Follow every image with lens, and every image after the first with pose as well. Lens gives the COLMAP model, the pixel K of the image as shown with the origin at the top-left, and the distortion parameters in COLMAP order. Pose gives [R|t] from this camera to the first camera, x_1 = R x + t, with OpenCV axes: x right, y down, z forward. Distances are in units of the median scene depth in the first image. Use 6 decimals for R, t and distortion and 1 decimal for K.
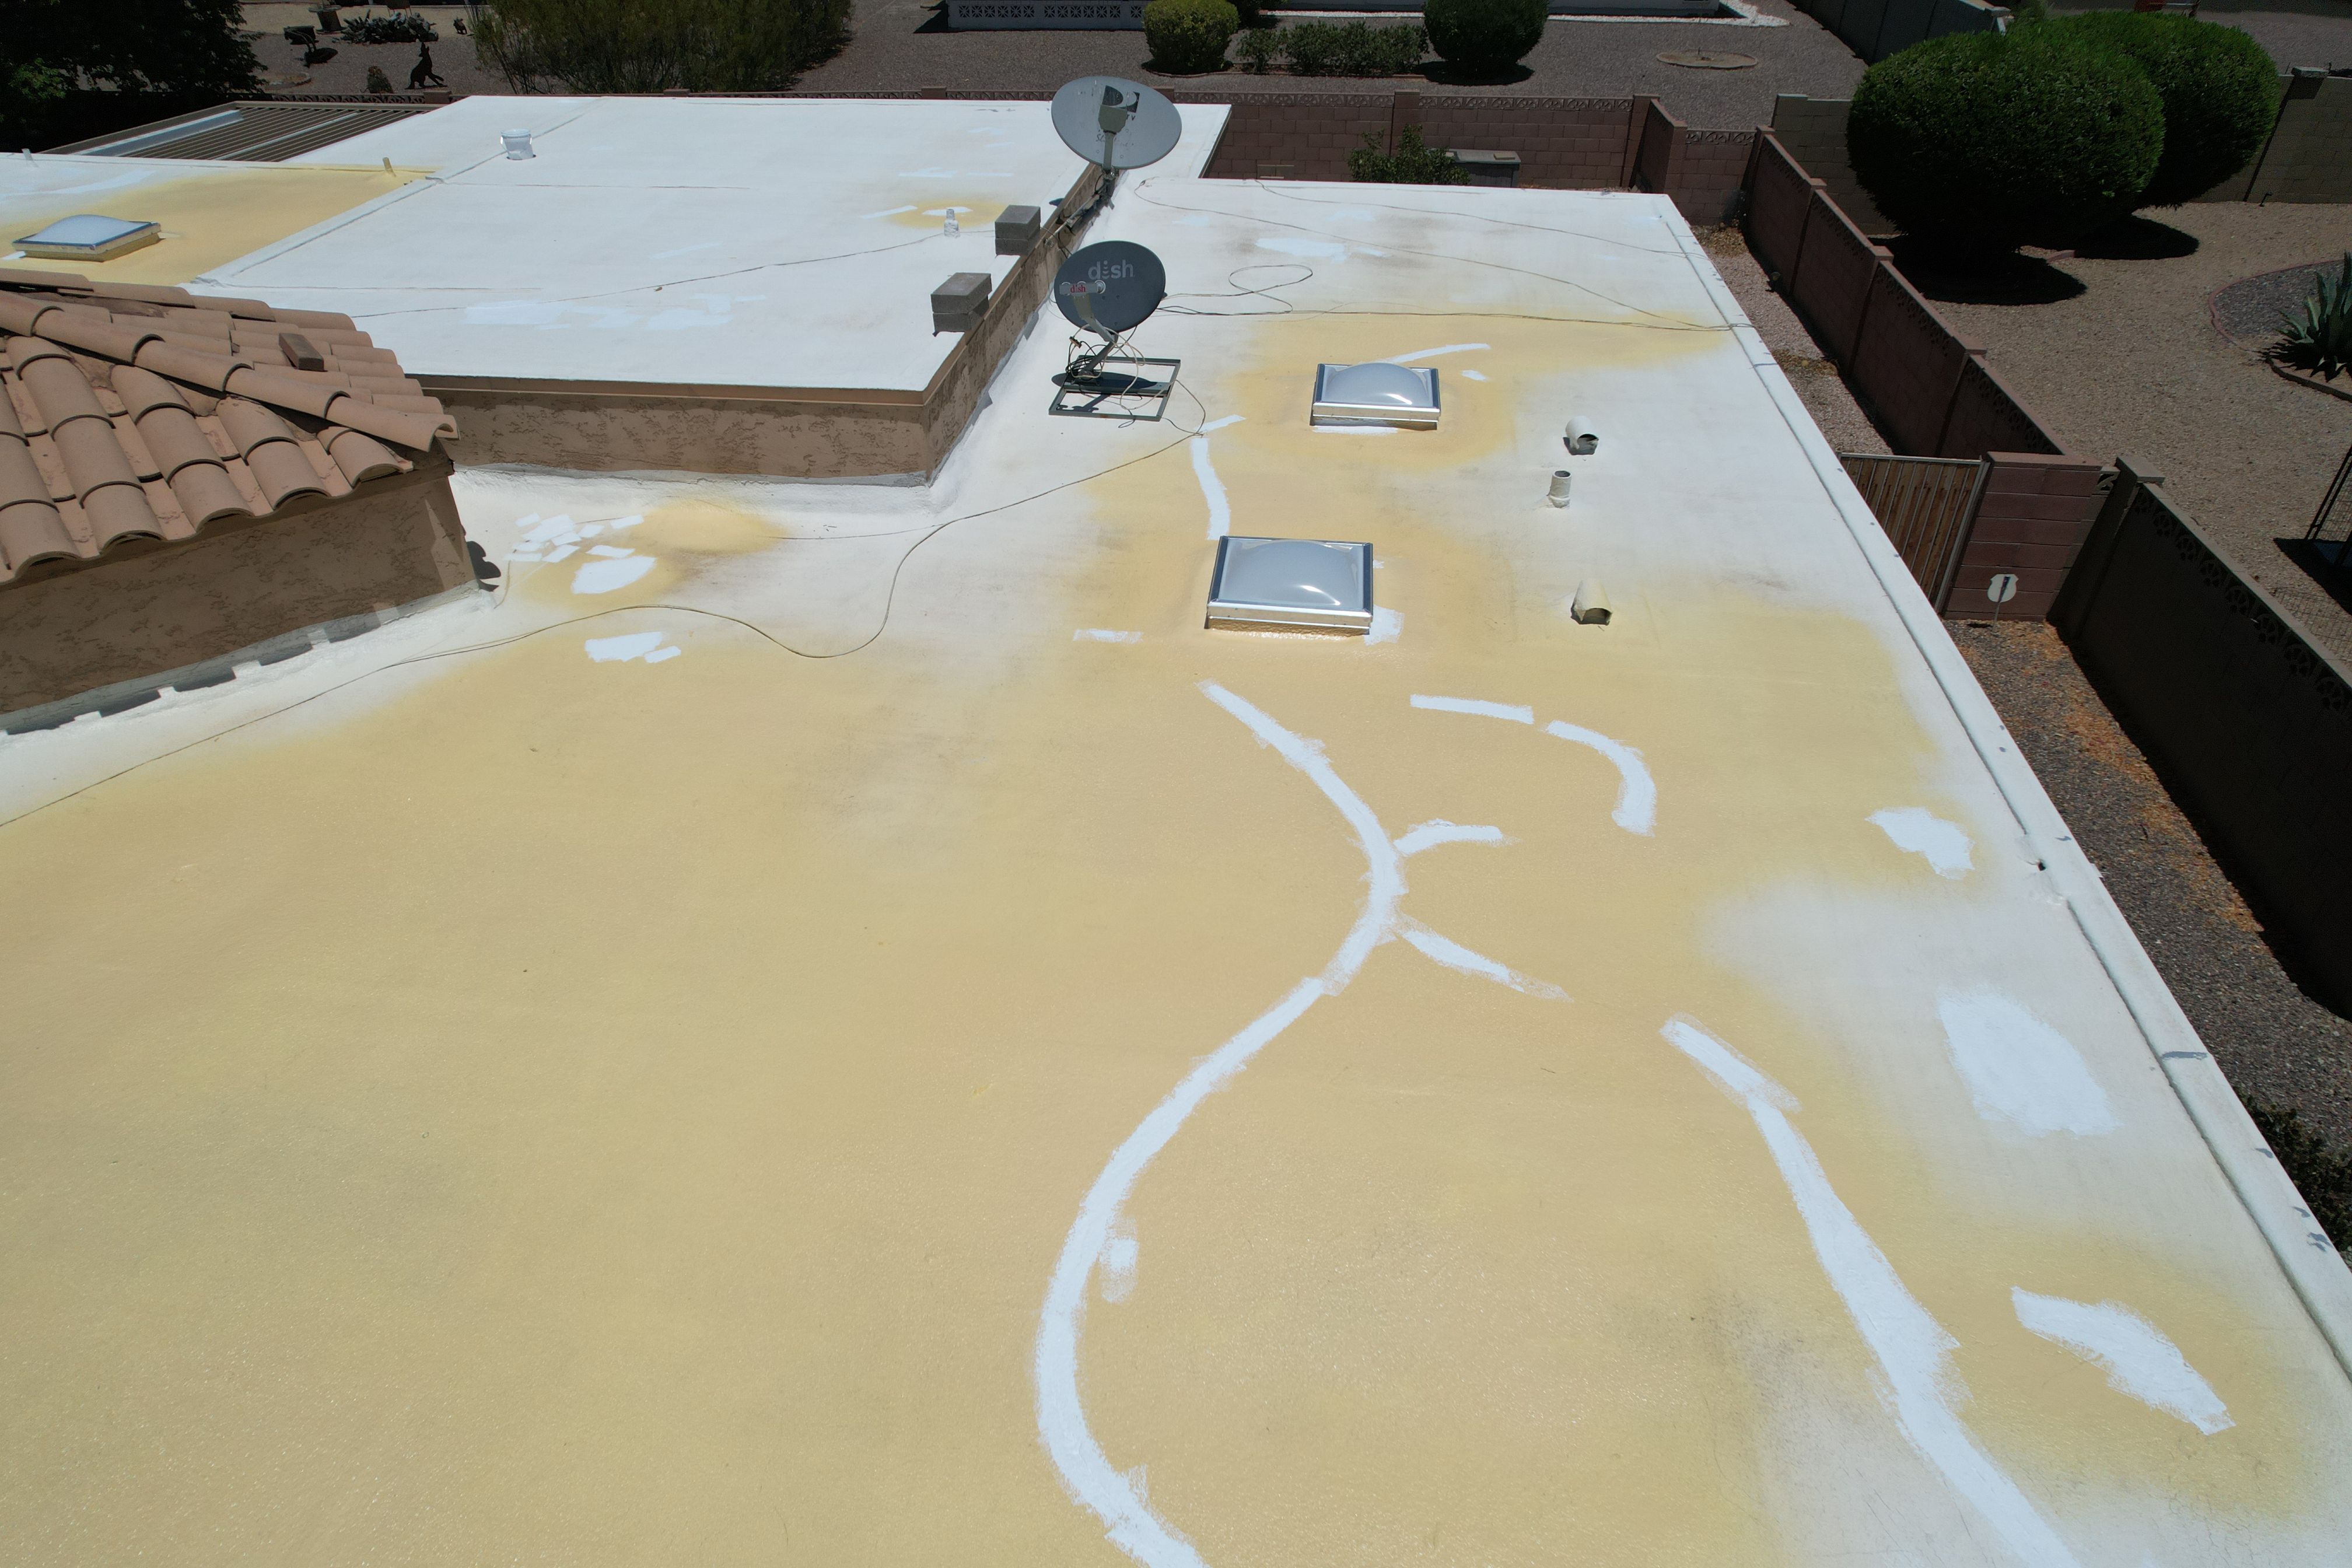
lens RADIAL K [[1488.2, 0, 1173.4], [0, 1488.2, 793.3], [0, 0, 1]] dist [-0.081360, 0.076207]
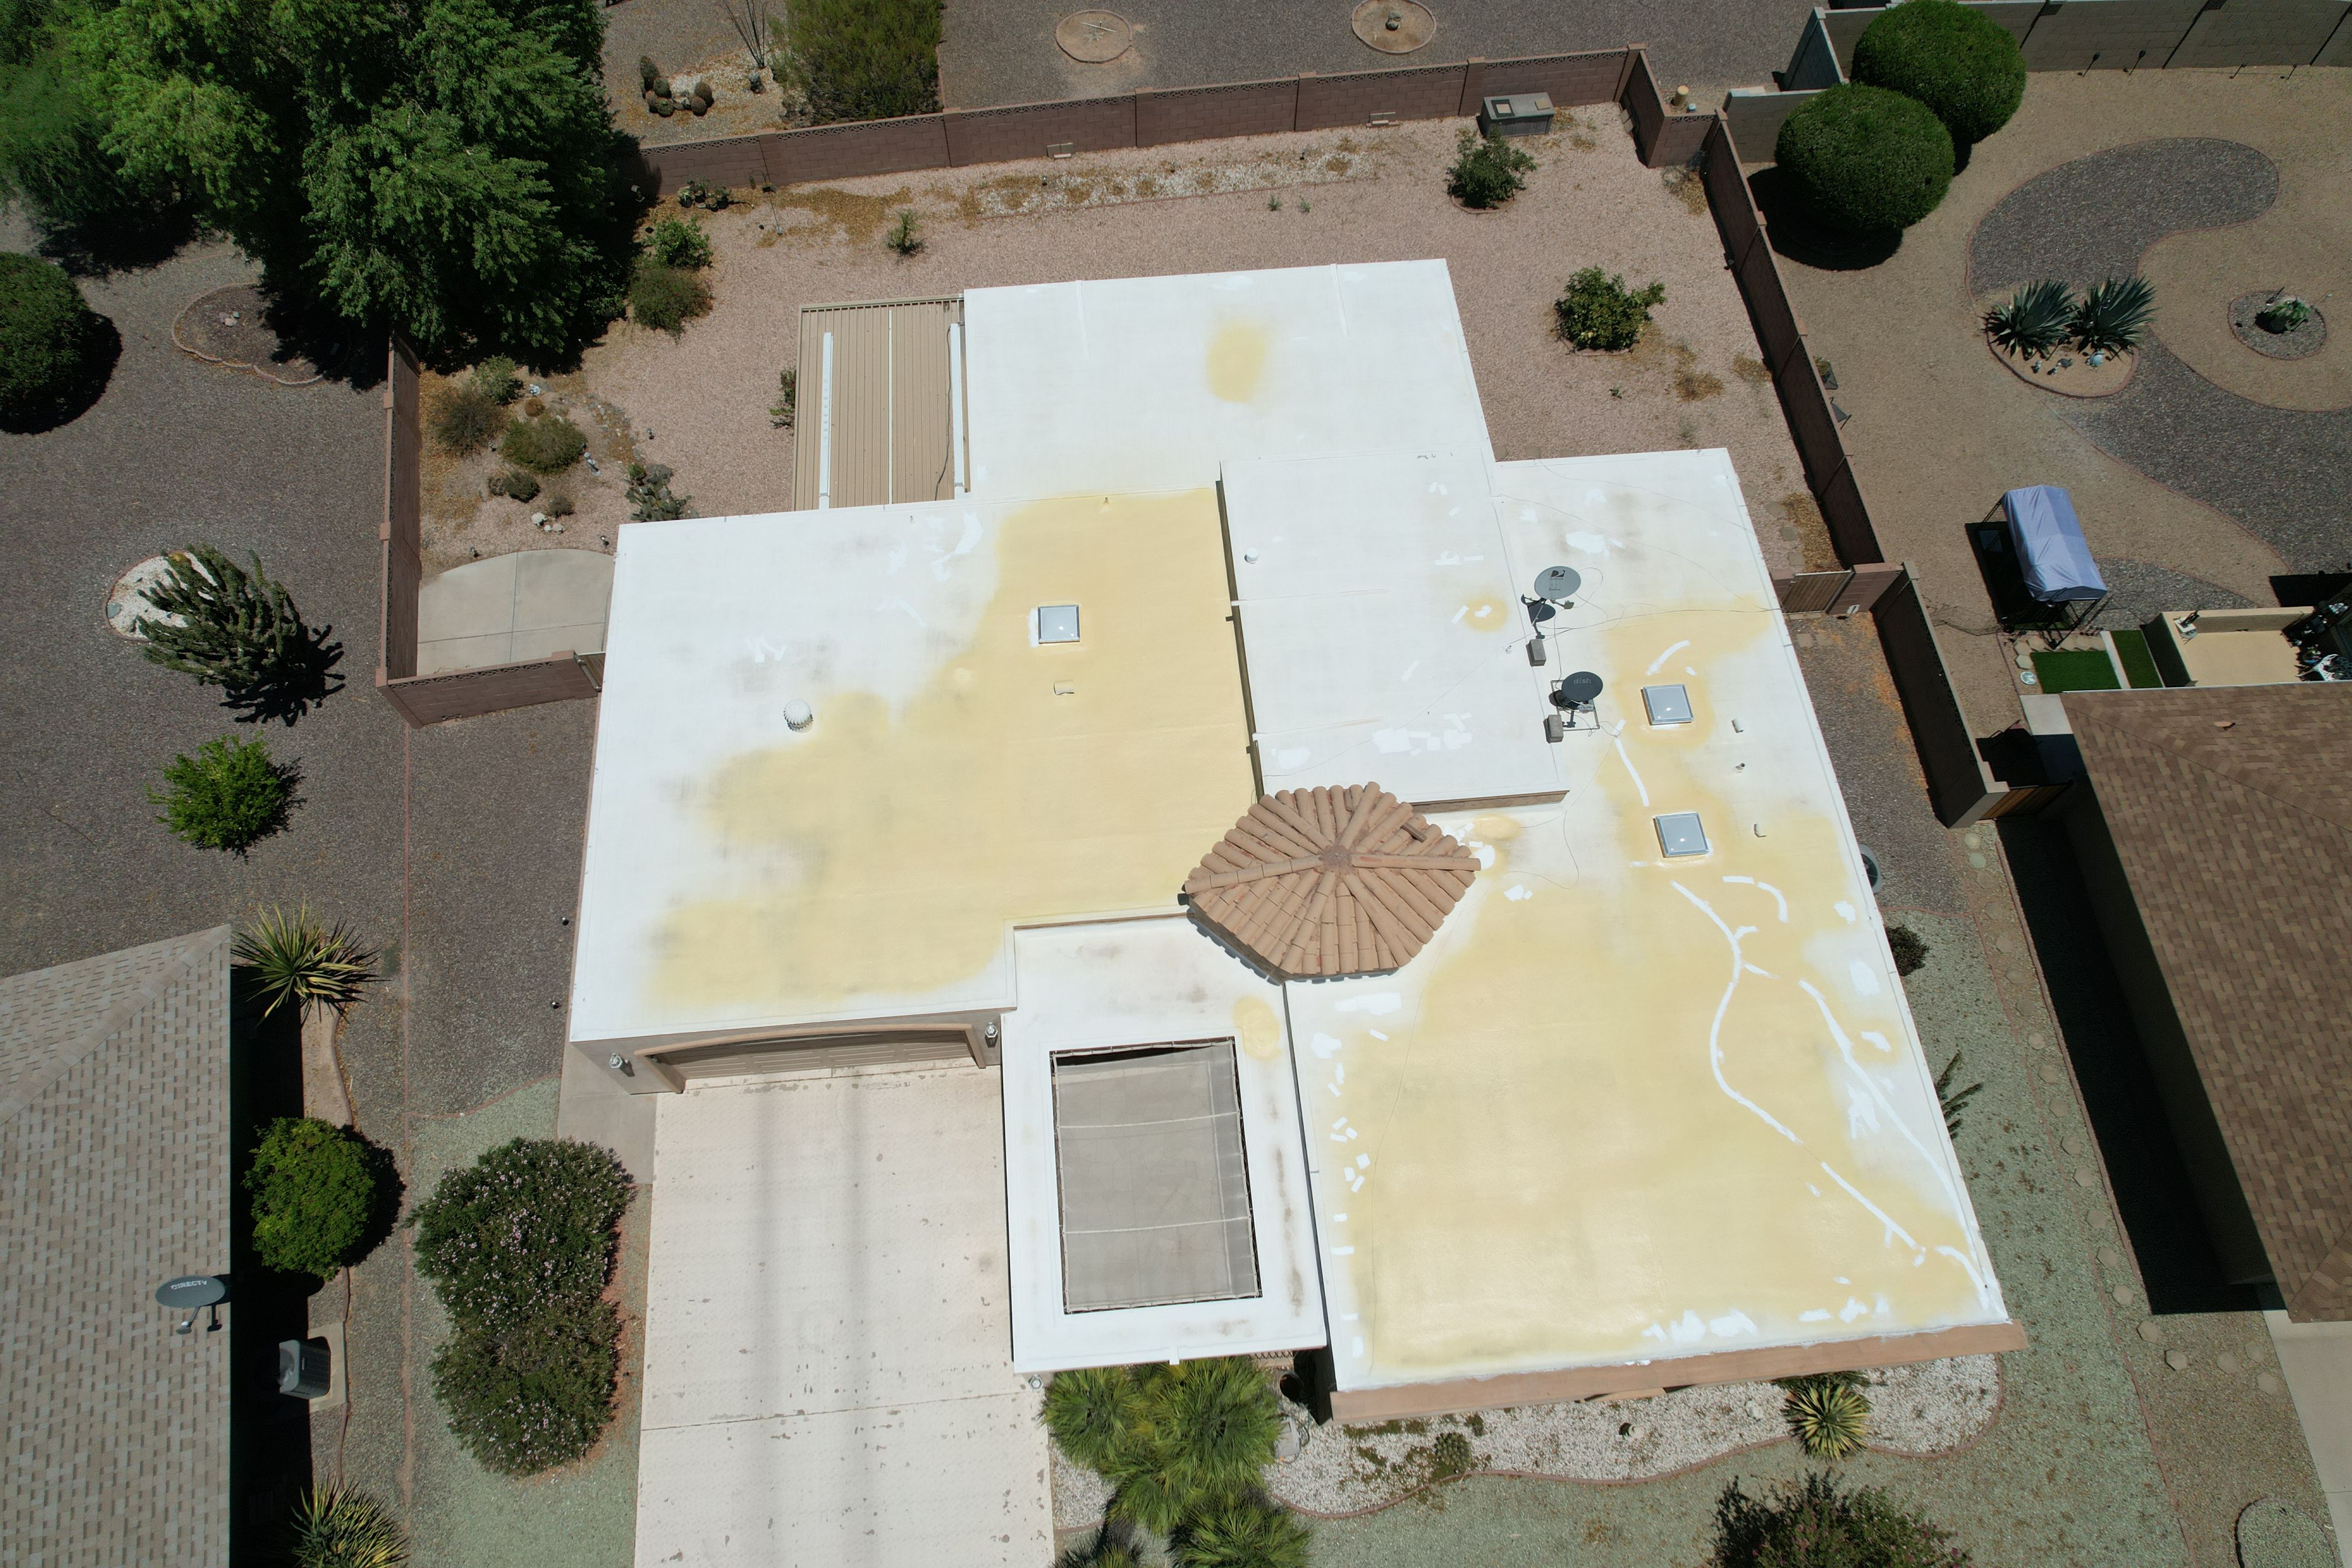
lens RADIAL K [[1516.2, 0, 1167.2], [0, 1516.2, 773.5], [0, 0, 1]] dist [-0.090328, 0.084289]
pose [[0.978691, -0.179455, 0.099800, -0.579495], [0.114518, 0.880436, 0.460129, -0.820840], [-0.170440, -0.438895, 0.882225, -0.759051]]
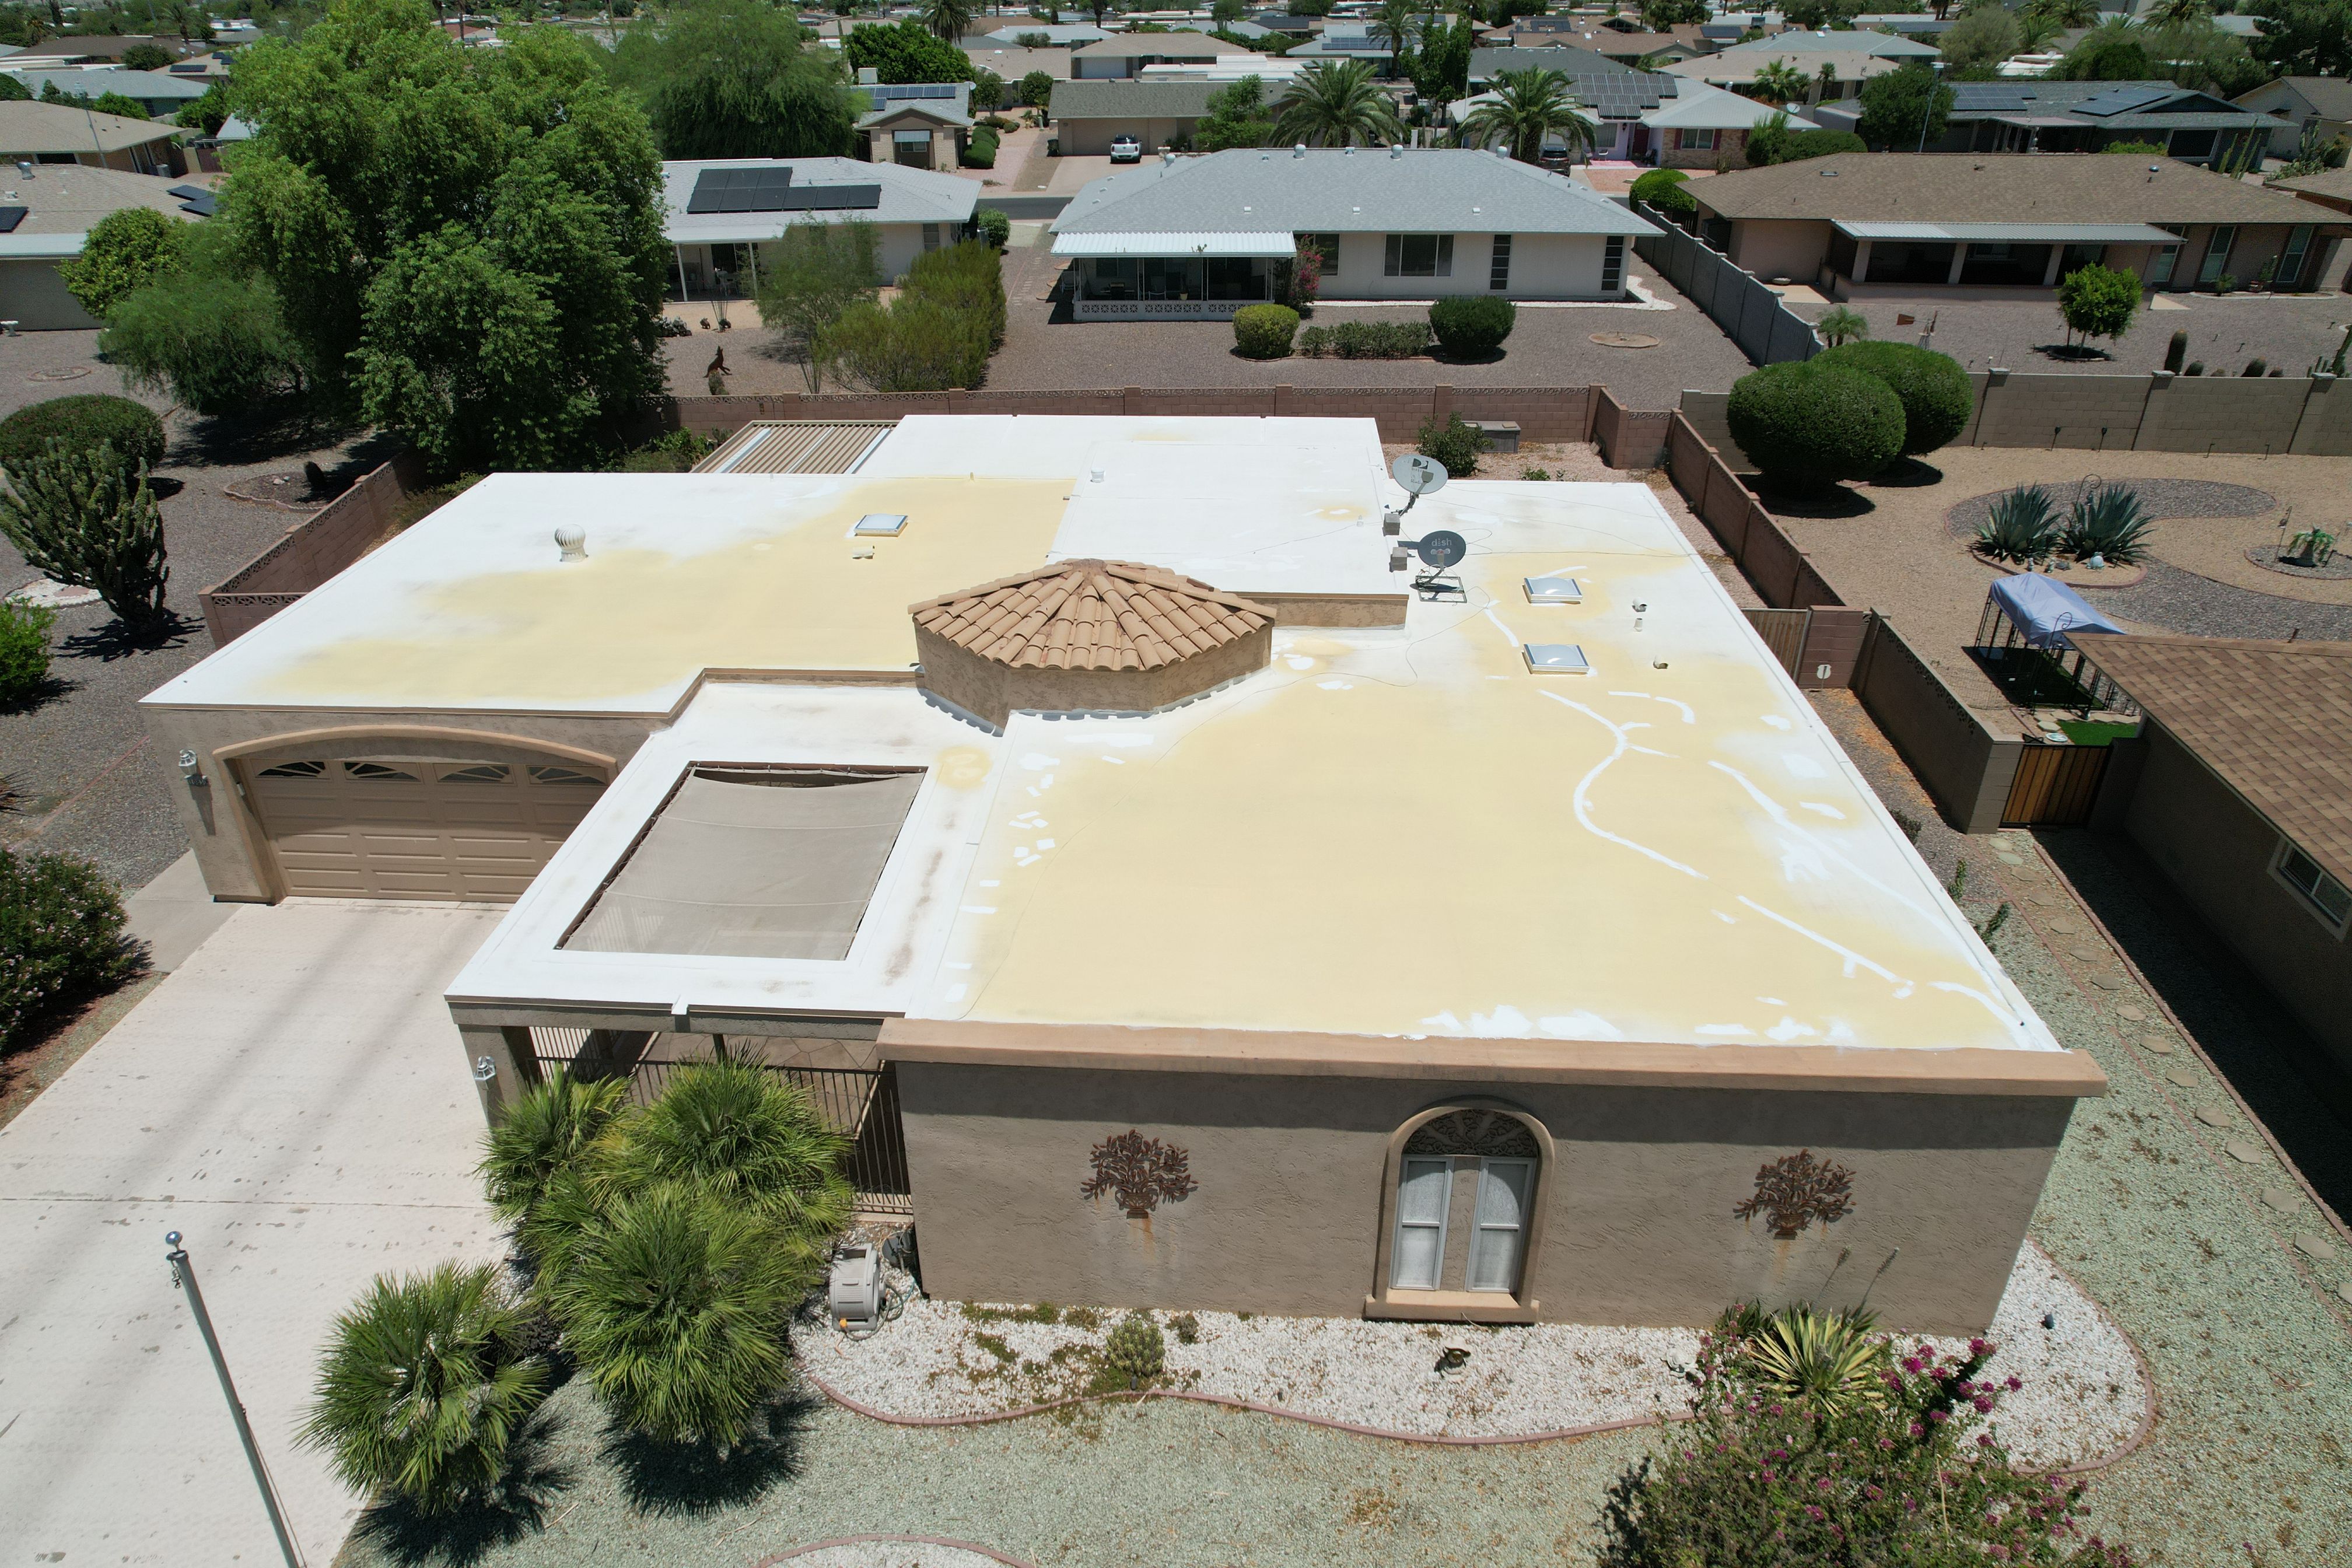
lens RADIAL K [[1495.0, 0, 1176.0], [0, 1495.0, 784.0], [0, 0, 1]] dist [-0.078401, 0.073680]
pose [[0.997967, -0.032746, 0.054678, -0.315564], [0.039147, 0.991949, -0.120435, 0.159922], [-0.050294, 0.122330, 0.991214, -0.683544]]
